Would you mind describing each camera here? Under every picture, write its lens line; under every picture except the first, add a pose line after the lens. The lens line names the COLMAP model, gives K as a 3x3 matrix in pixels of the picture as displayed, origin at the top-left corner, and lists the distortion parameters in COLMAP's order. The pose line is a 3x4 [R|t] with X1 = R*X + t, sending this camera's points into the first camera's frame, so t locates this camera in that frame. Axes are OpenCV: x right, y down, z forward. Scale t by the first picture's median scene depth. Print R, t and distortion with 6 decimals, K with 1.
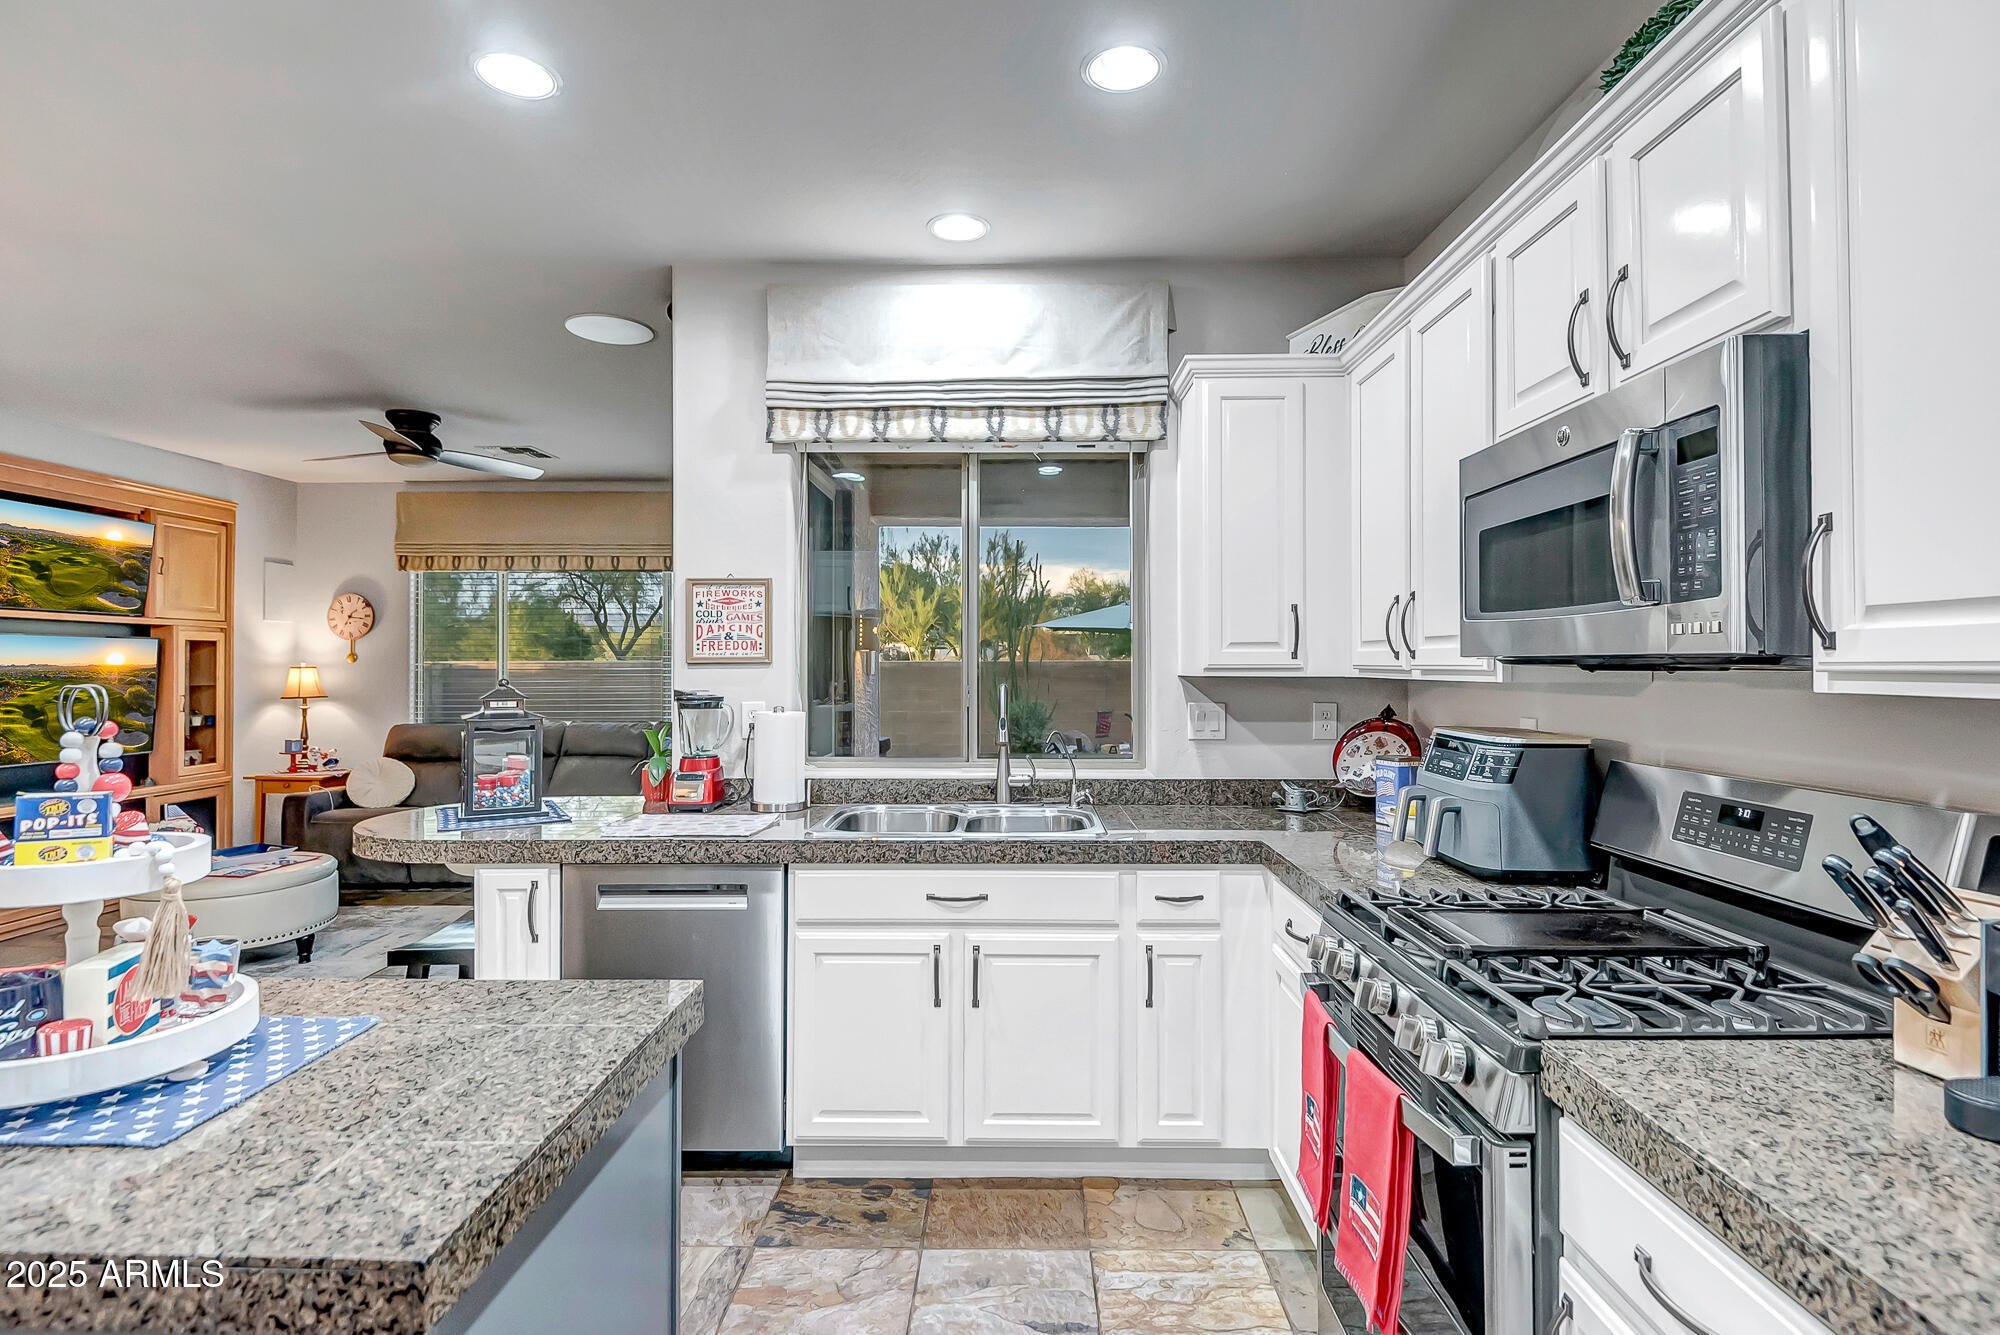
lens RADIAL K [[967.1, 0, 1000.0], [0, 967.1, 667.5], [0, 0, 1]] dist [0.001035, -0.000303]
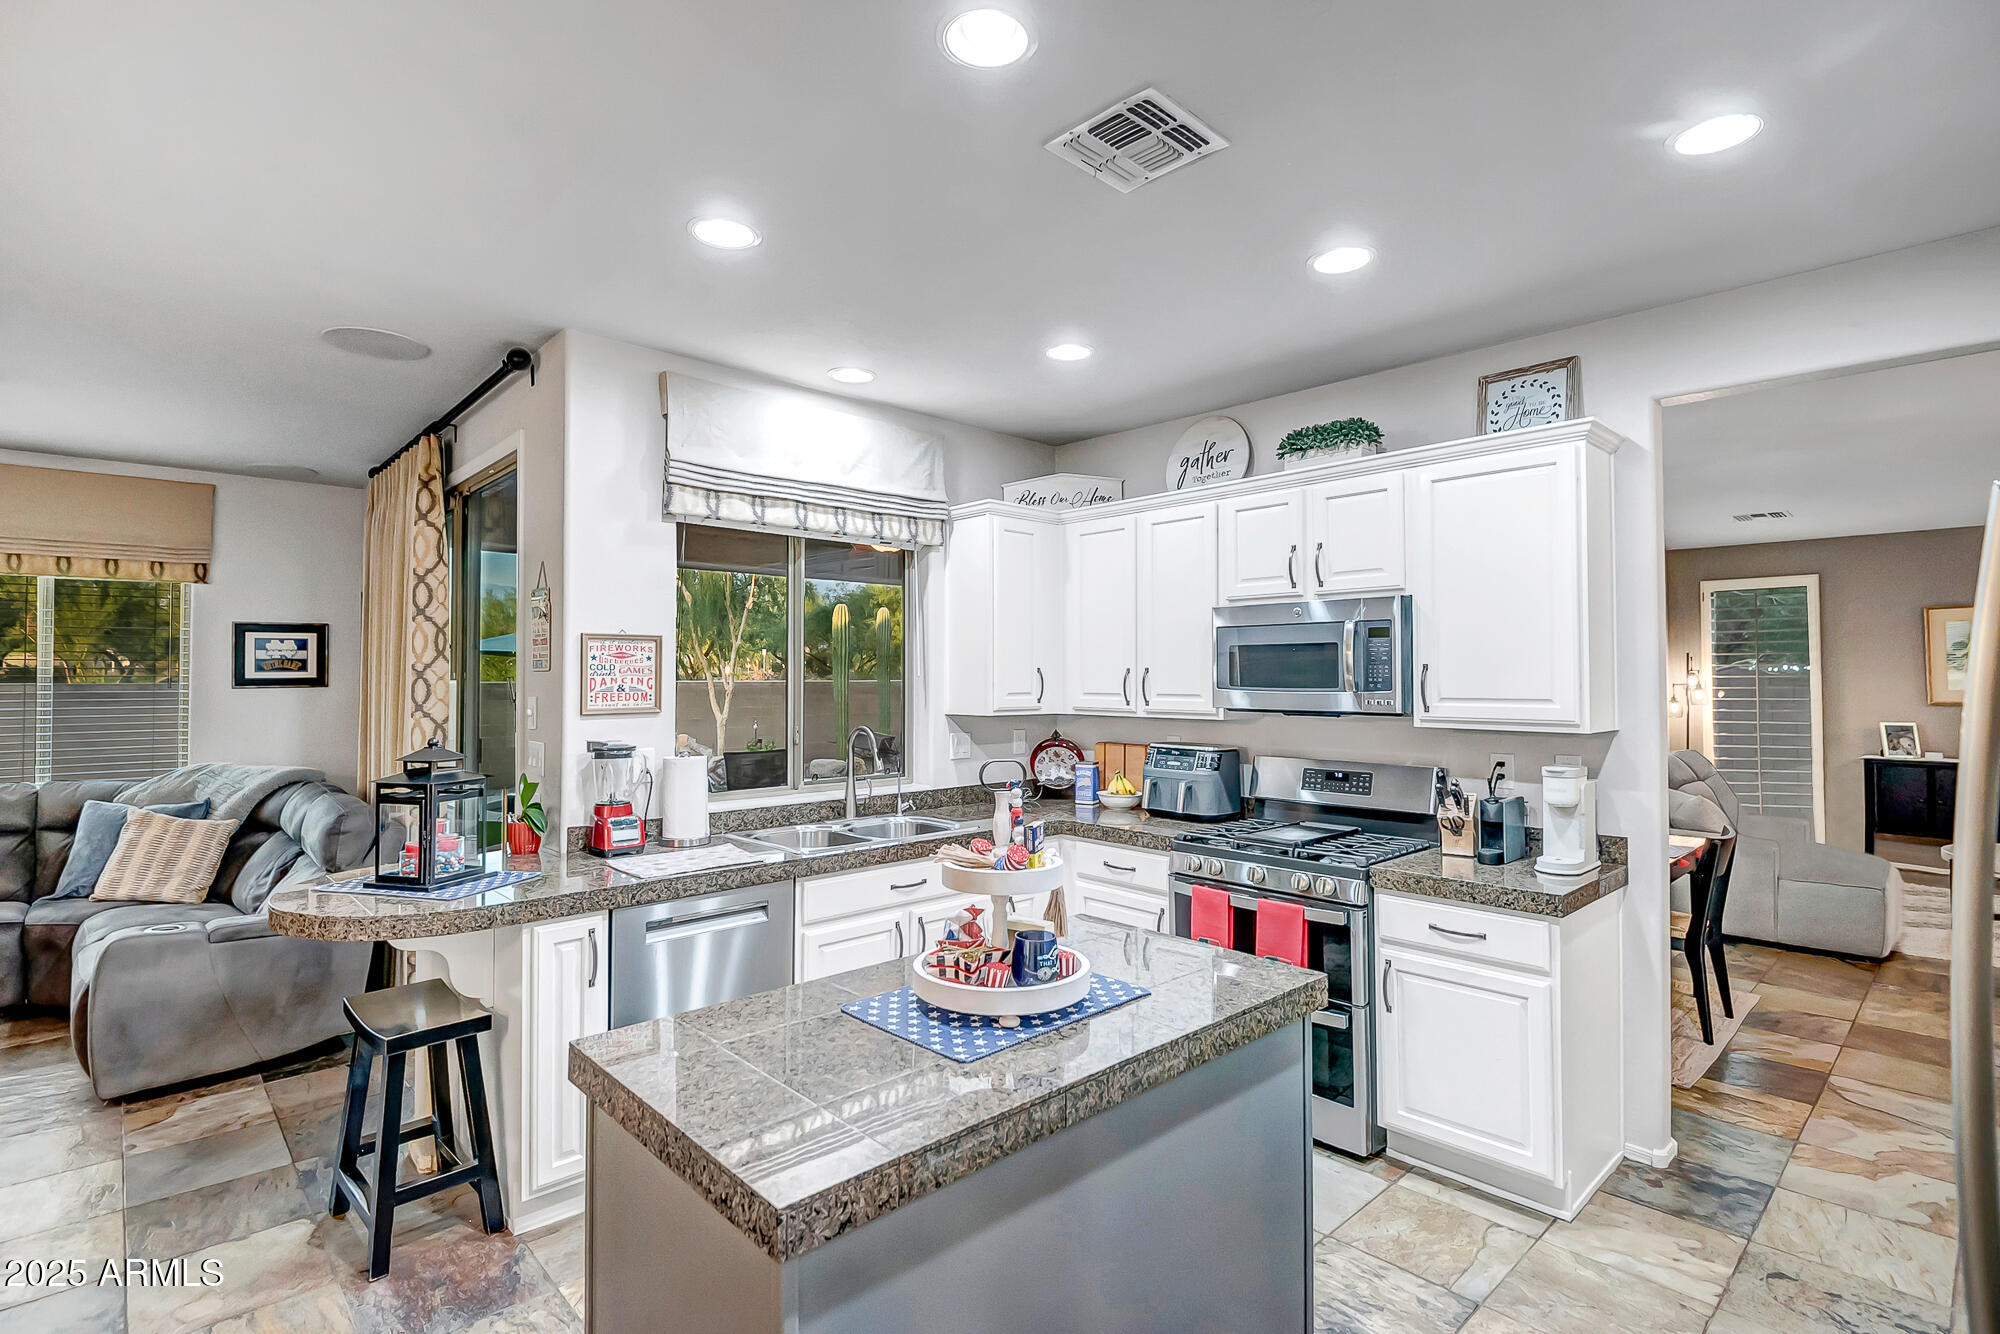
lens RADIAL K [[967.1, 0, 1000.0], [0, 967.1, 667.0], [0, 0, 1]] dist [0.001035, -0.000303]
pose [[0.714395, 0.007981, 0.699697, -0.750005], [0.001390, 0.999917, -0.012824, -0.042613], [-0.699742, 0.010134, 0.714324, -0.057221]]
